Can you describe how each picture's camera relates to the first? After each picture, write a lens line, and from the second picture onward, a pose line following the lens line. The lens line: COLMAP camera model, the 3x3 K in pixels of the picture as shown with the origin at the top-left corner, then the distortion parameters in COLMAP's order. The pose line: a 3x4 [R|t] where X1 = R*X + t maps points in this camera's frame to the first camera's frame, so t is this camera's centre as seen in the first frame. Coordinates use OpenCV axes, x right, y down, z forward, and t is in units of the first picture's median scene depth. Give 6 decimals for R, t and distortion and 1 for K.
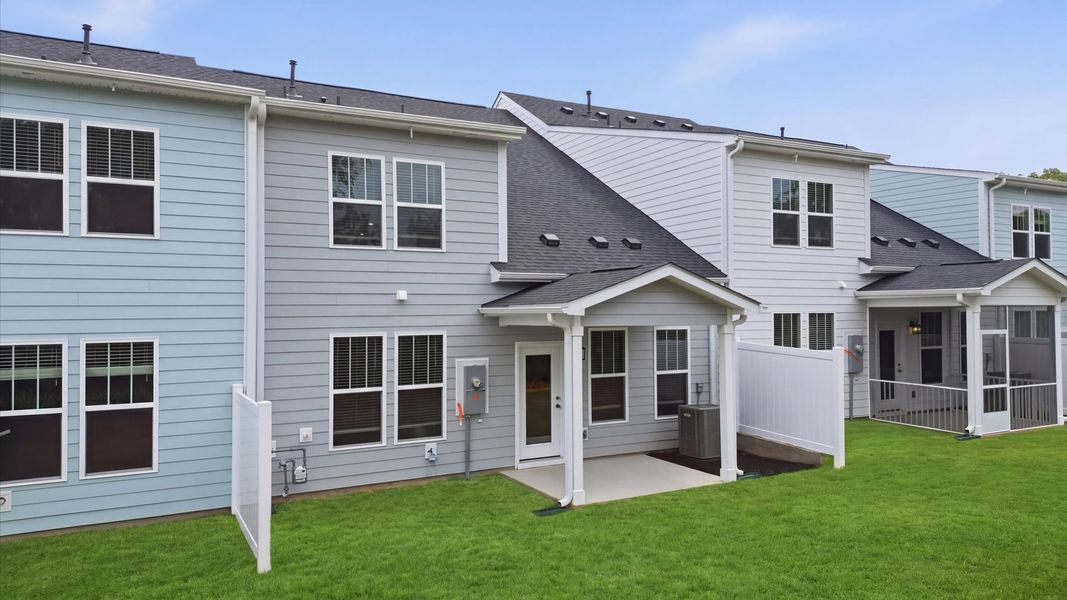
lens RADIAL K [[760.6, 0, 529.7], [0, 760.6, 296.4], [0, 0, 1]] dist [0.033008, -0.007409]
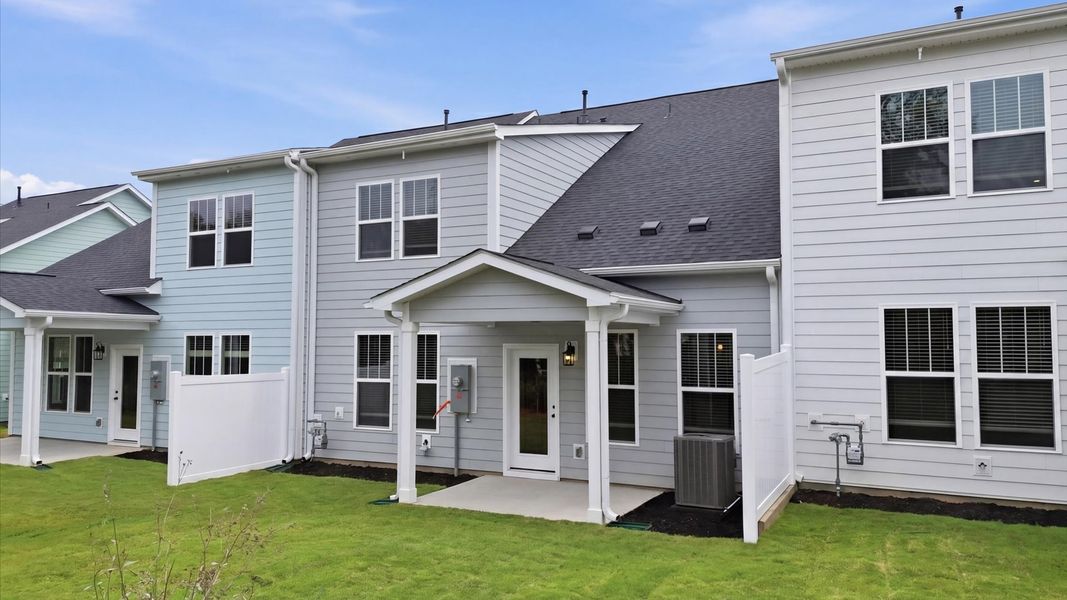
lens RADIAL K [[760.6, 0, 528.8], [0, 760.6, 294.2], [0, 0, 1]] dist [0.033008, -0.007409]
pose [[0.558661, -0.039700, -0.828445, 0.868465], [0.016383, 0.999187, -0.036834, 0.035974], [0.829234, 0.007005, 0.558857, 0.523461]]
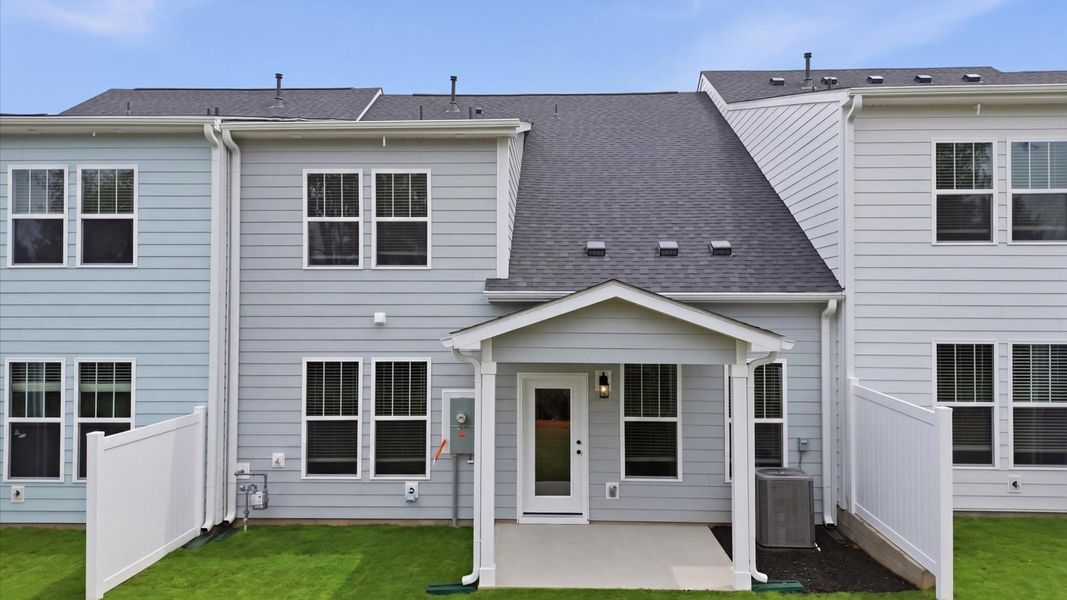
lens RADIAL K [[760.6, 0, 527.5], [0, 760.6, 300.4], [0, 0, 1]] dist [0.033008, -0.007409]
pose [[0.856280, -0.001191, -0.516511, 0.462483], [0.003153, 0.999991, 0.002922, -0.024870], [0.516503, -0.004130, 0.856275, 0.302432]]
